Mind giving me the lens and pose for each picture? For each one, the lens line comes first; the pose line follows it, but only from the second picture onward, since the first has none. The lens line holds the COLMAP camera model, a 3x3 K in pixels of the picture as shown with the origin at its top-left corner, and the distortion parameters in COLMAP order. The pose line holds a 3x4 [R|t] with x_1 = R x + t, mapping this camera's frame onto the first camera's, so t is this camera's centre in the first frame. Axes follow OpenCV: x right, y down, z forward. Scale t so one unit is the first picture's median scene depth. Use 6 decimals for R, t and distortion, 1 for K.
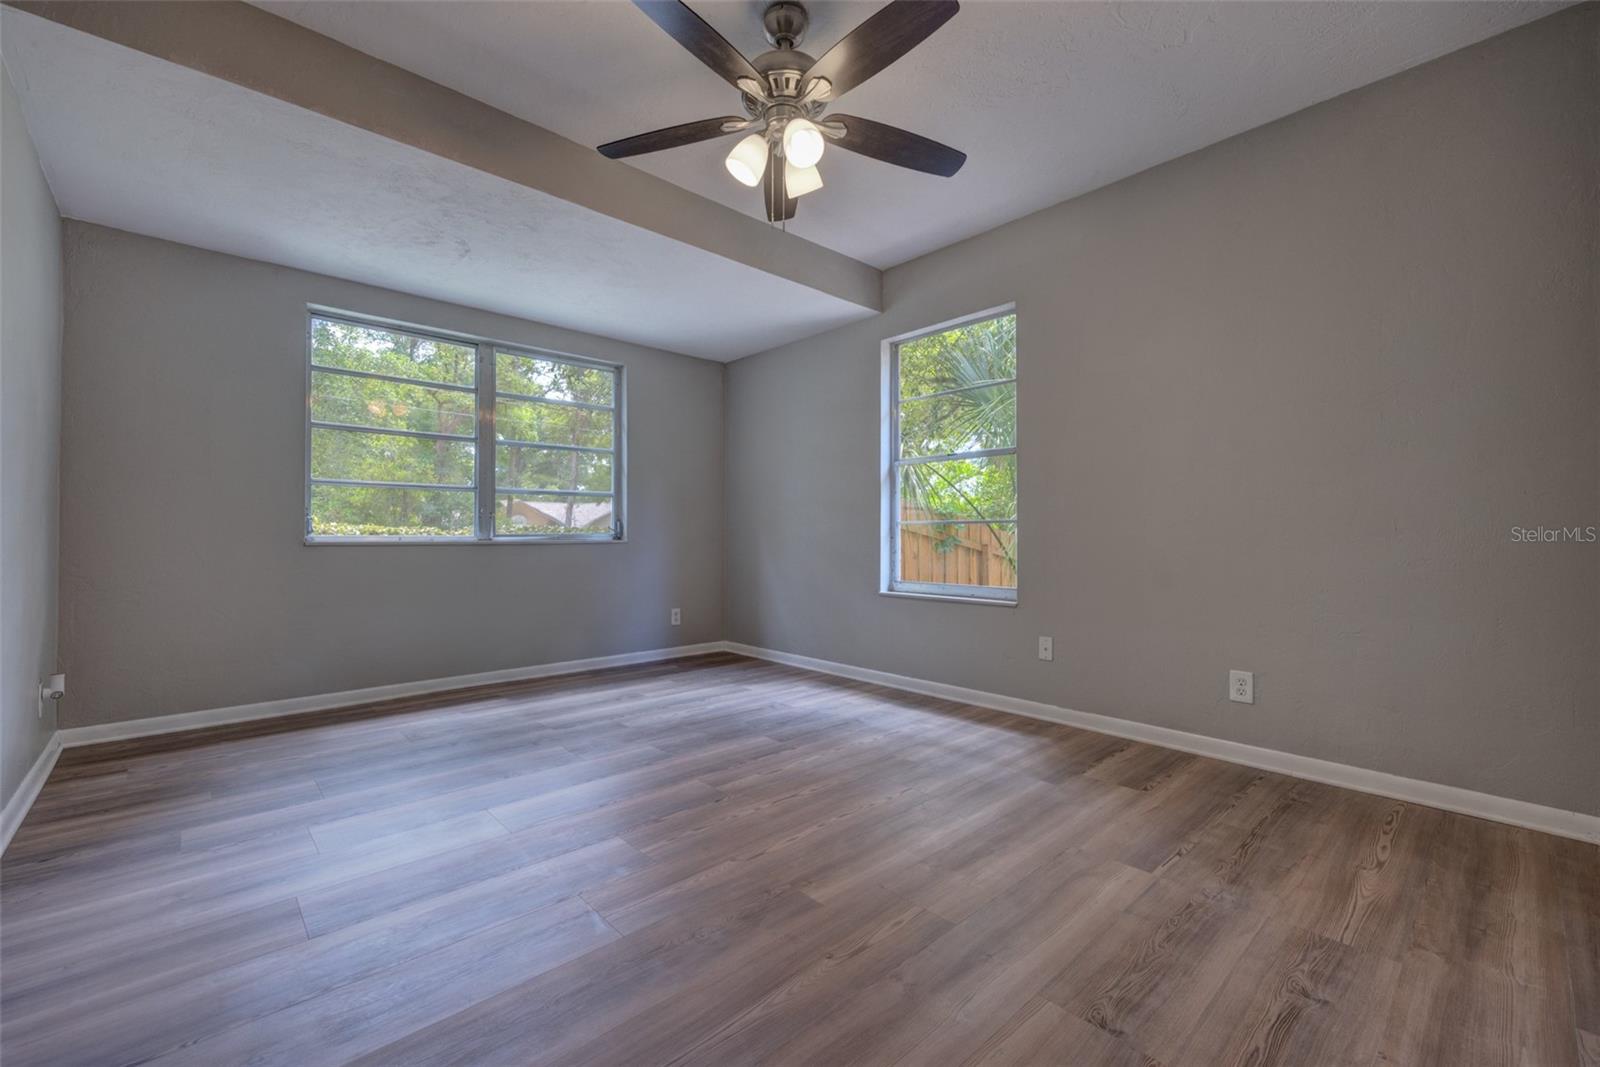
lens RADIAL K [[661.1, 0, 796.7], [0, 661.1, 539.5], [0, 0, 1]] dist [-0.000130, -0.000086]
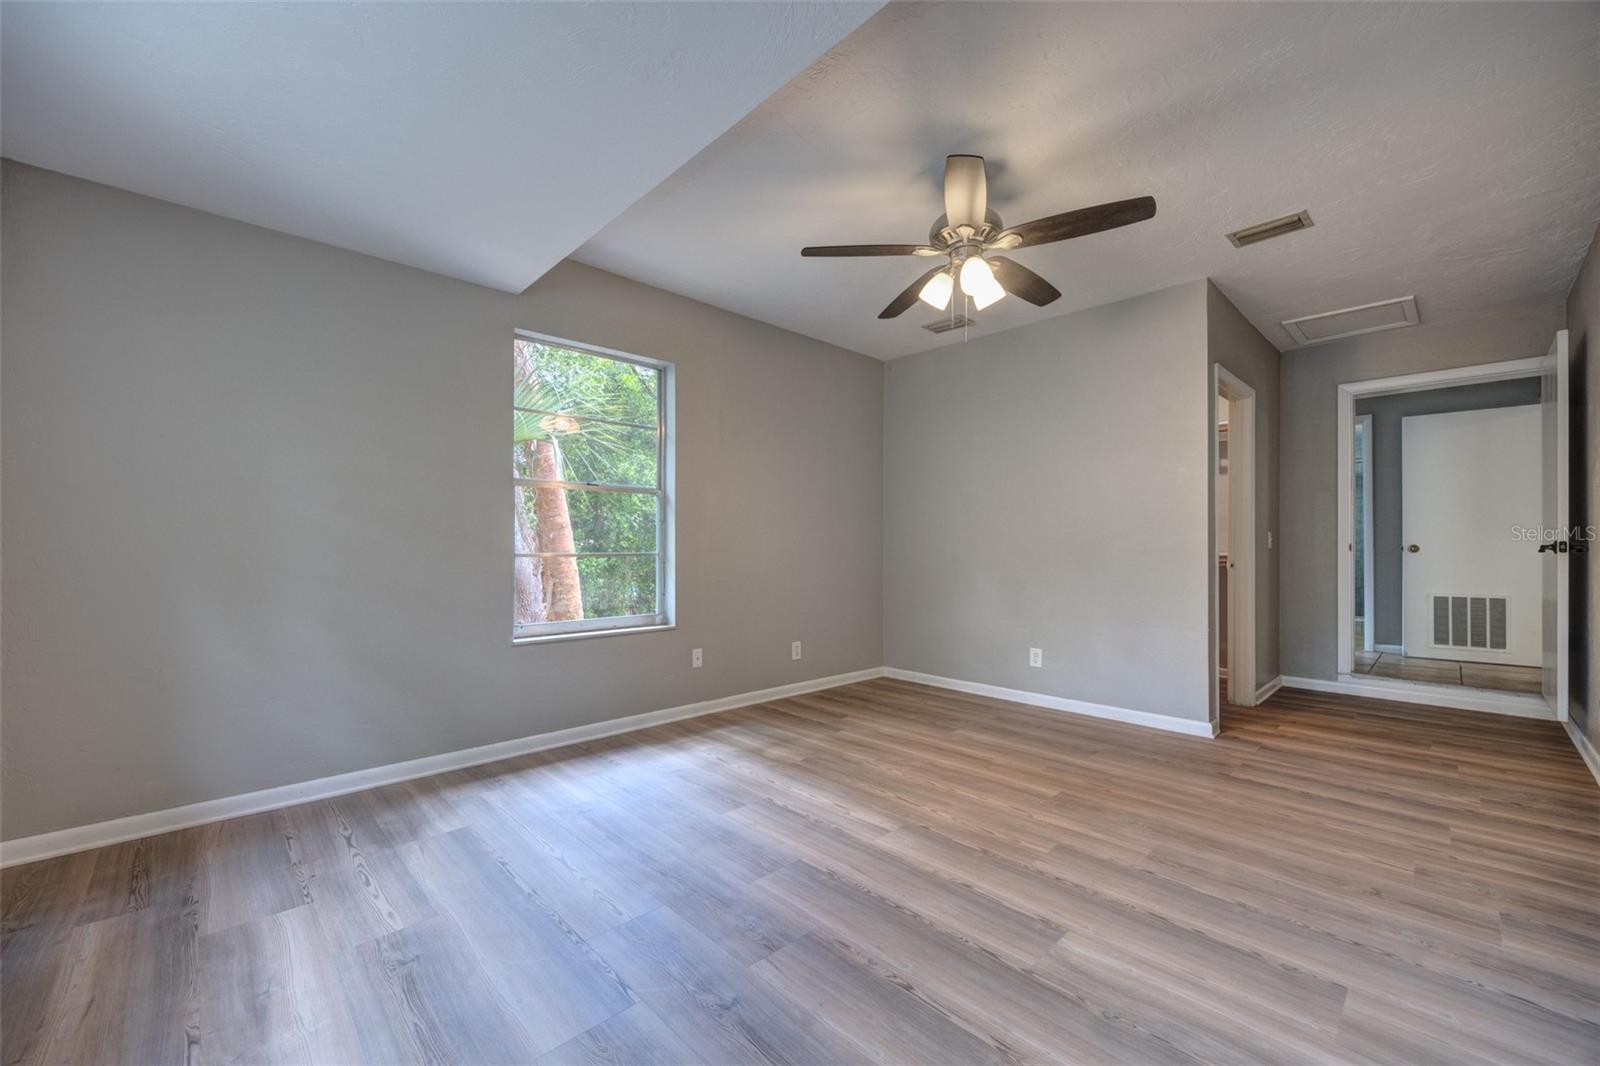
lens RADIAL K [[605.7, 0, 793.7], [0, 605.7, 536.2], [0, 0, 1]] dist [0.000509, -0.000111]
pose [[0.007988, 0.022428, 0.999717, -0.905038], [0.009069, 0.999706, -0.022500, -0.038266], [-0.999927, 0.009246, 0.007782, 0.992088]]
